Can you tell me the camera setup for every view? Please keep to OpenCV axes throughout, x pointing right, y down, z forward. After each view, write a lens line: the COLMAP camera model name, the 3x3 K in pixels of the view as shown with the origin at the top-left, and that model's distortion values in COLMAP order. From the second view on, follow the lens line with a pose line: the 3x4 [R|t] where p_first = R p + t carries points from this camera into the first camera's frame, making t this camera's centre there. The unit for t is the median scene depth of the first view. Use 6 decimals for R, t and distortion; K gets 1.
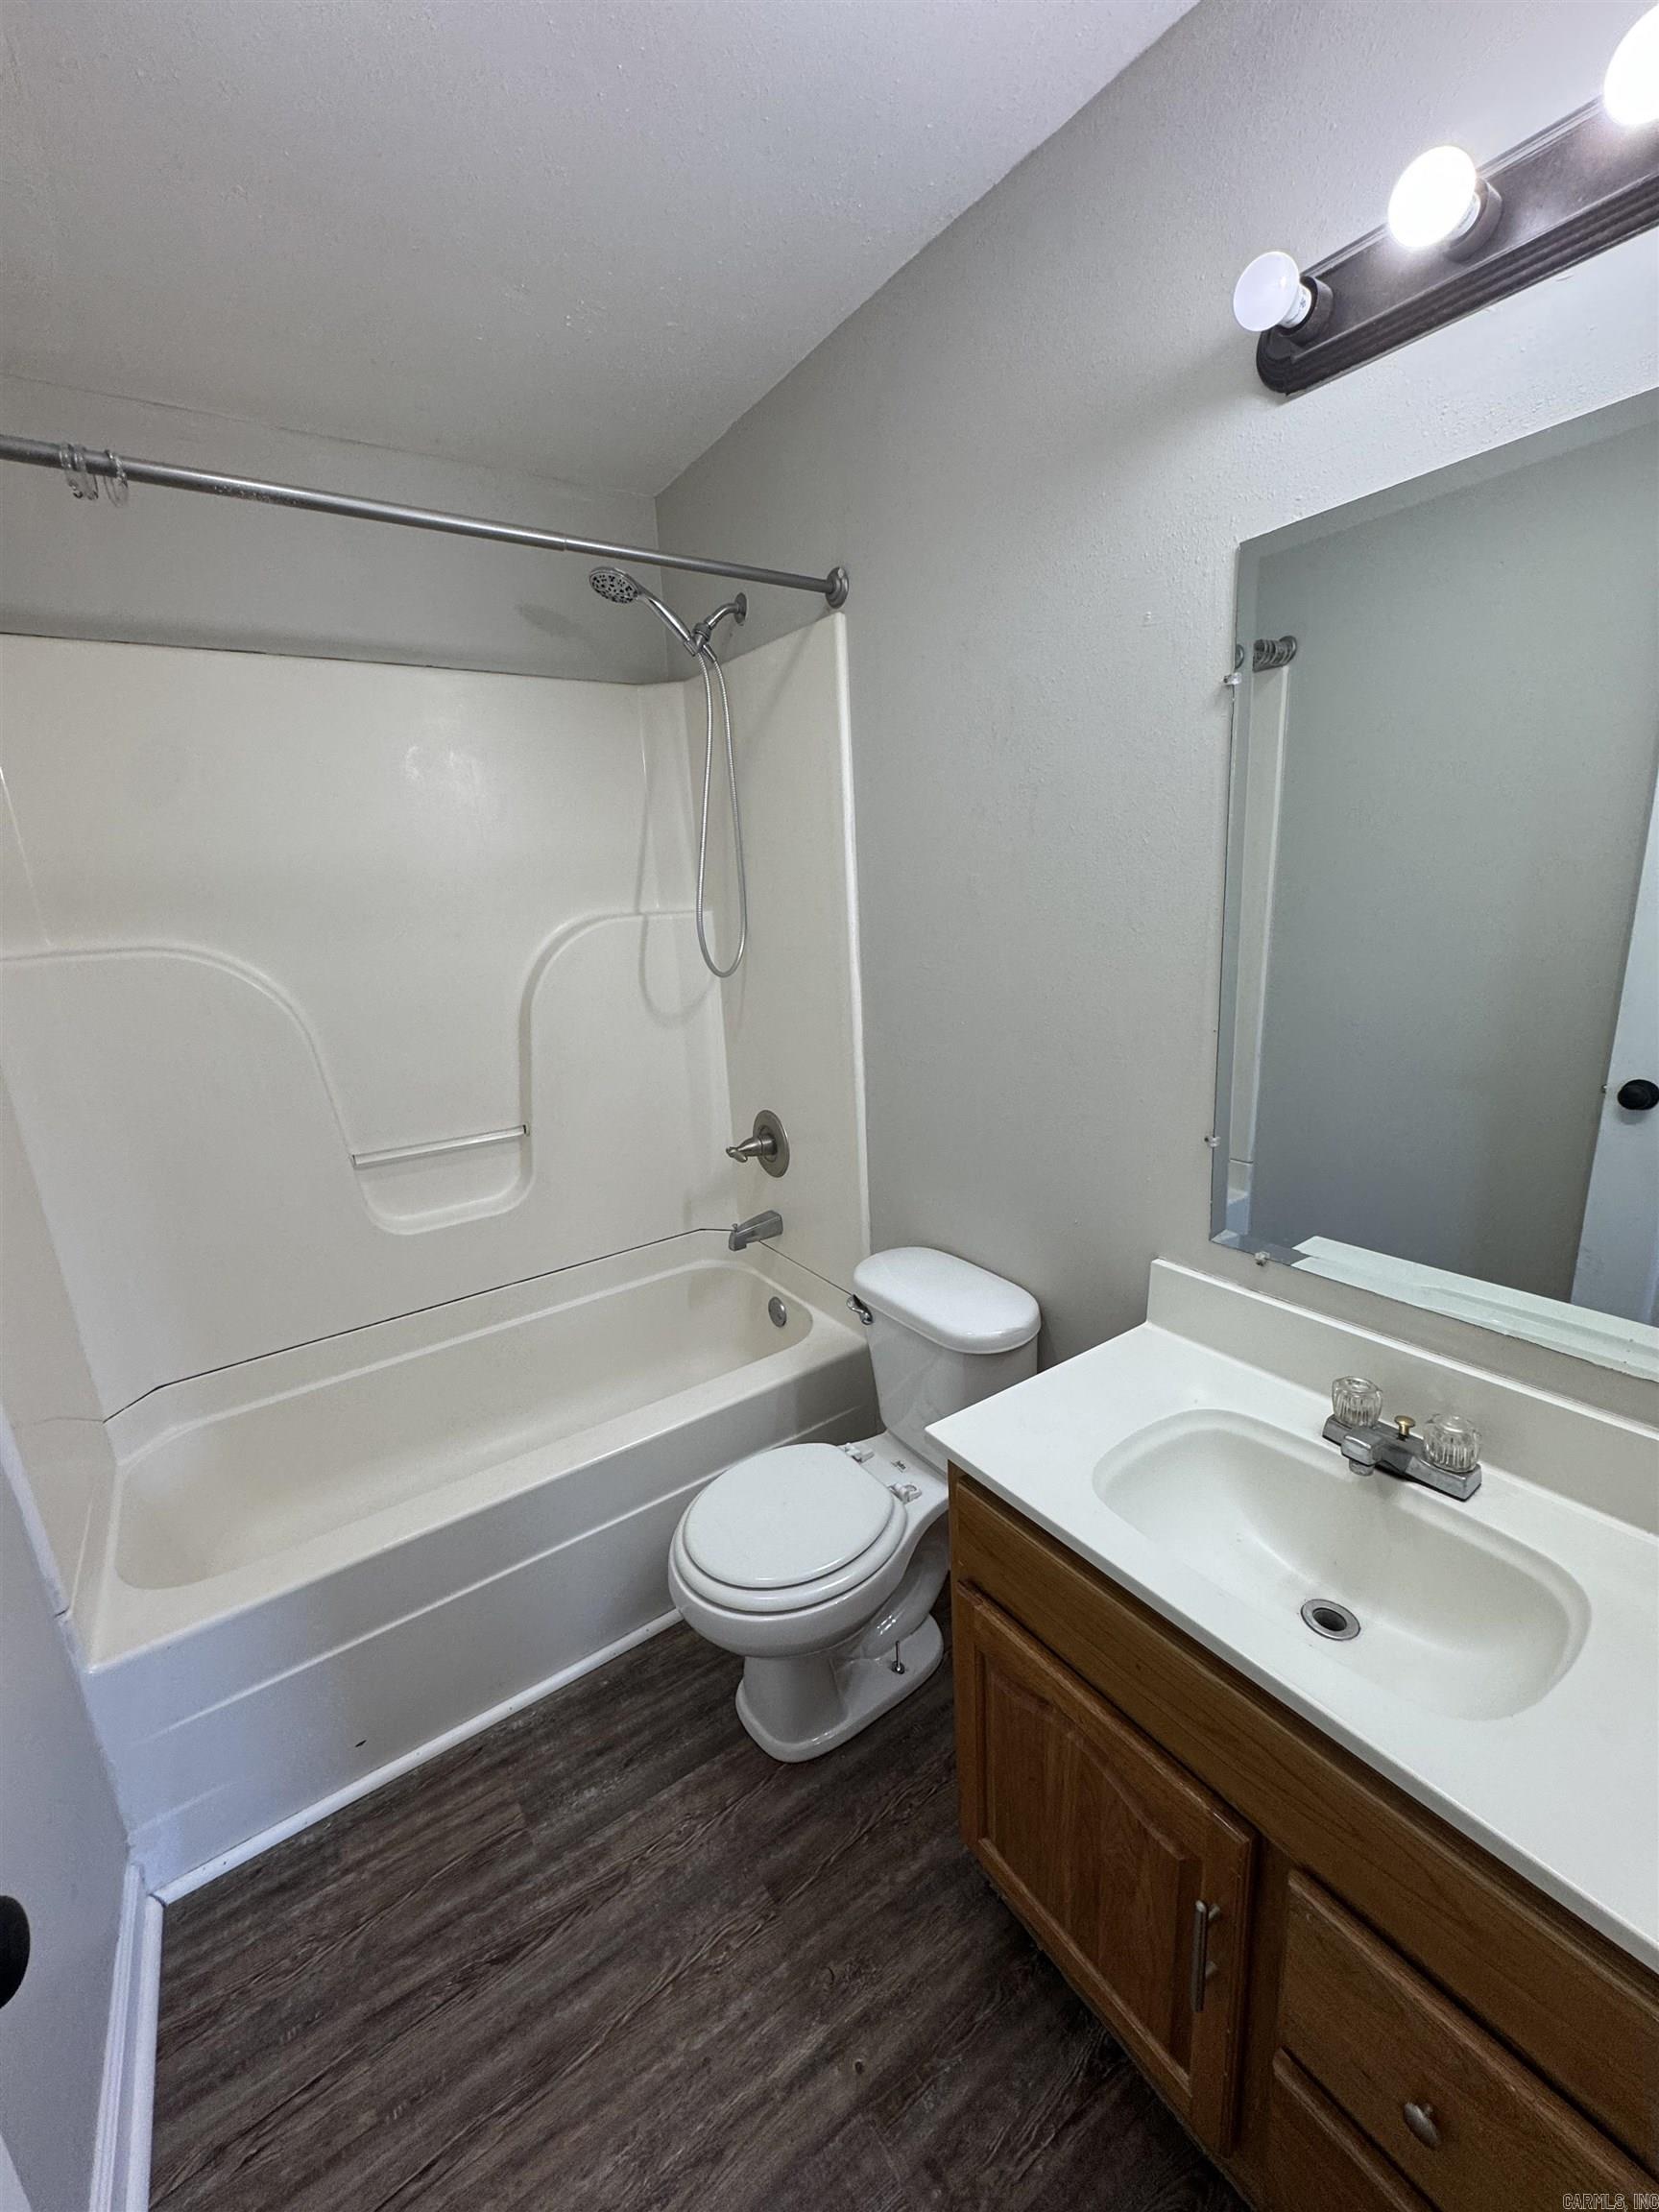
lens RADIAL K [[882.6, 0, 825.9], [0, 882.6, 1108.5], [0, 0, 1]] dist [-0.002873, 0.001079]
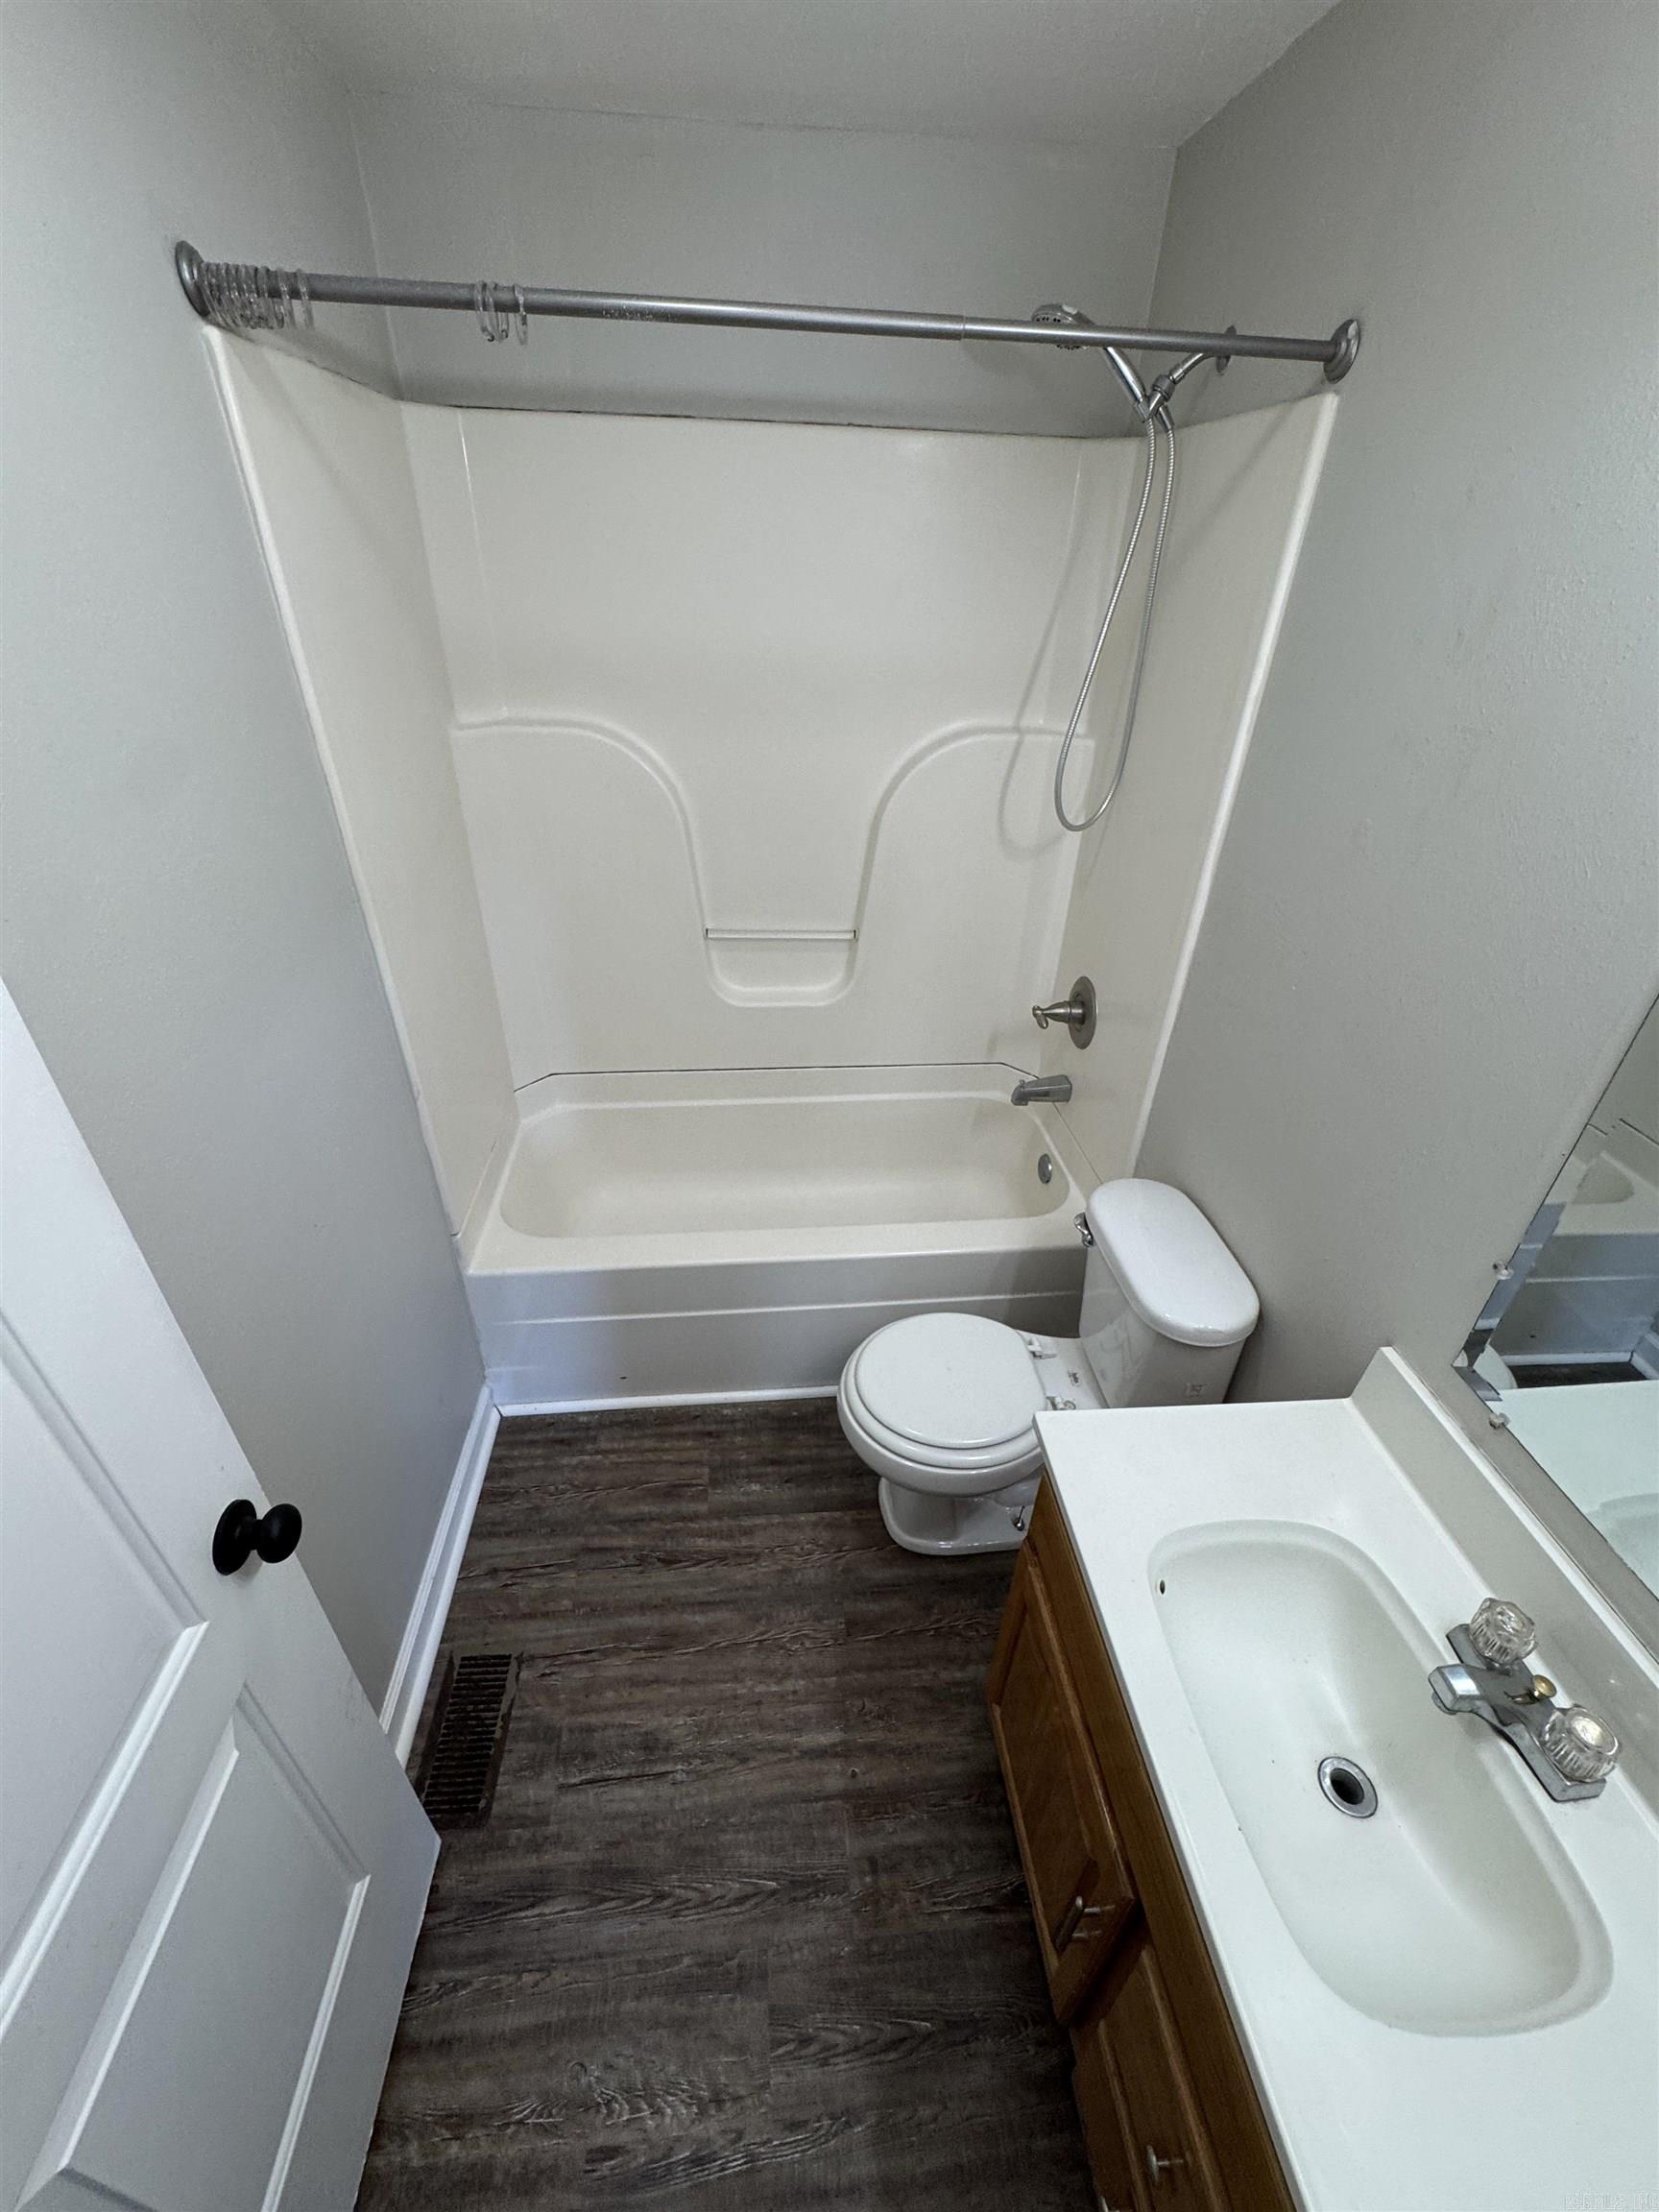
lens RADIAL K [[882.6, 0, 830.0], [0, 882.6, 1105.3], [0, 0, 1]] dist [-0.002873, 0.001079]
pose [[0.868624, 0.326226, -0.372921, 0.128040], [-0.194419, 0.916706, 0.349072, -0.214213], [0.455735, -0.230709, 0.859697, 0.055927]]
